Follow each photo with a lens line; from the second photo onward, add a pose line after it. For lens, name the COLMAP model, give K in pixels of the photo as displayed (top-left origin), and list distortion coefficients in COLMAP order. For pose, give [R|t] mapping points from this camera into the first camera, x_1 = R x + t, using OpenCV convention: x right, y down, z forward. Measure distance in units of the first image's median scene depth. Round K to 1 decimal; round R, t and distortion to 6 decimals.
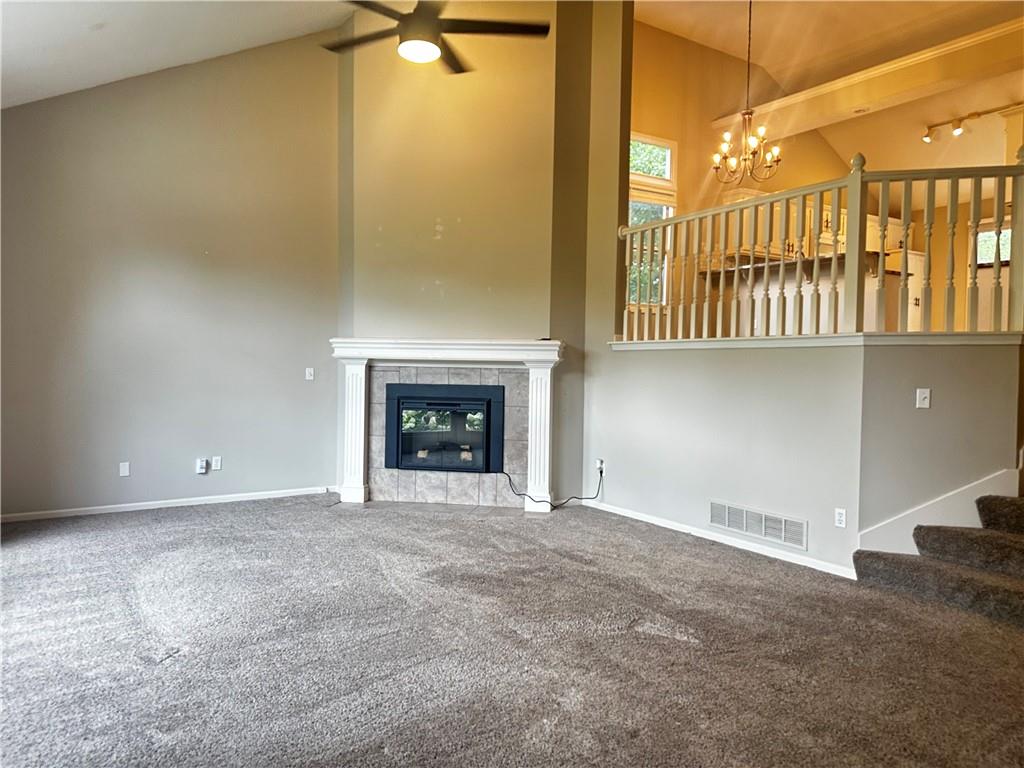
lens RADIAL K [[714.3, 0, 508.1], [0, 714.3, 383.0], [0, 0, 1]] dist [0.053537, -0.061338]
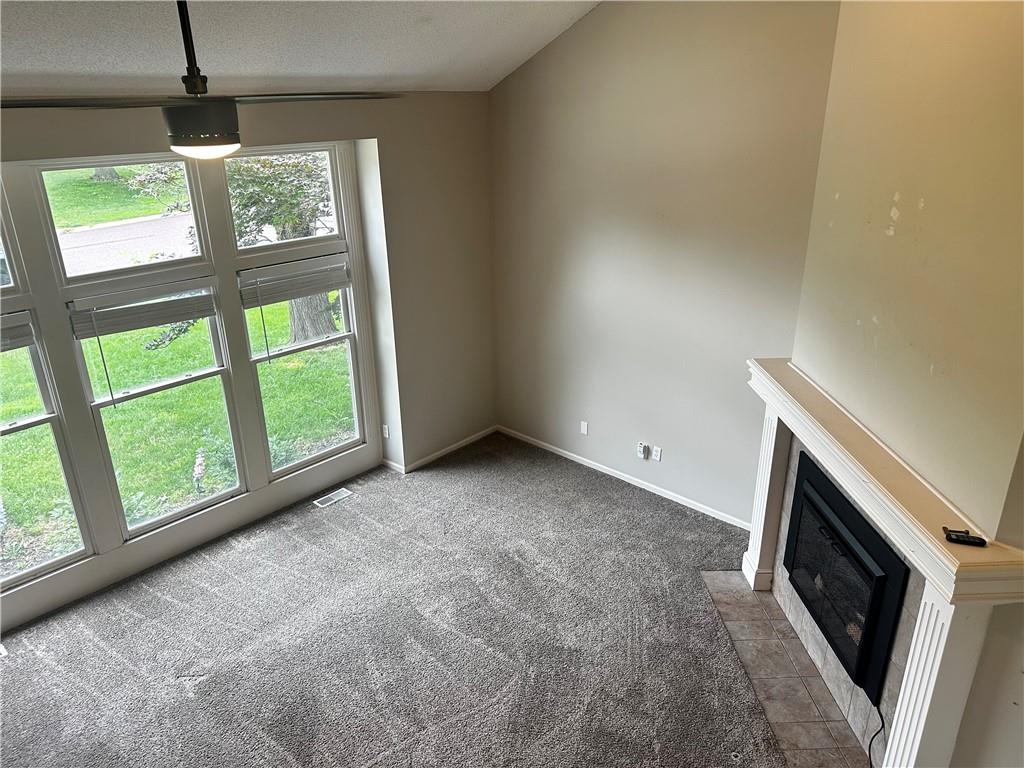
lens RADIAL K [[714.3, 0, 511.8], [0, 714.3, 383.2], [0, 0, 1]] dist [0.053537, -0.061338]
pose [[0.224259, 0.344190, -0.911724, 0.335832], [-0.015662, 0.936705, 0.349768, -0.278588], [0.974404, -0.064159, 0.215455, 0.638393]]
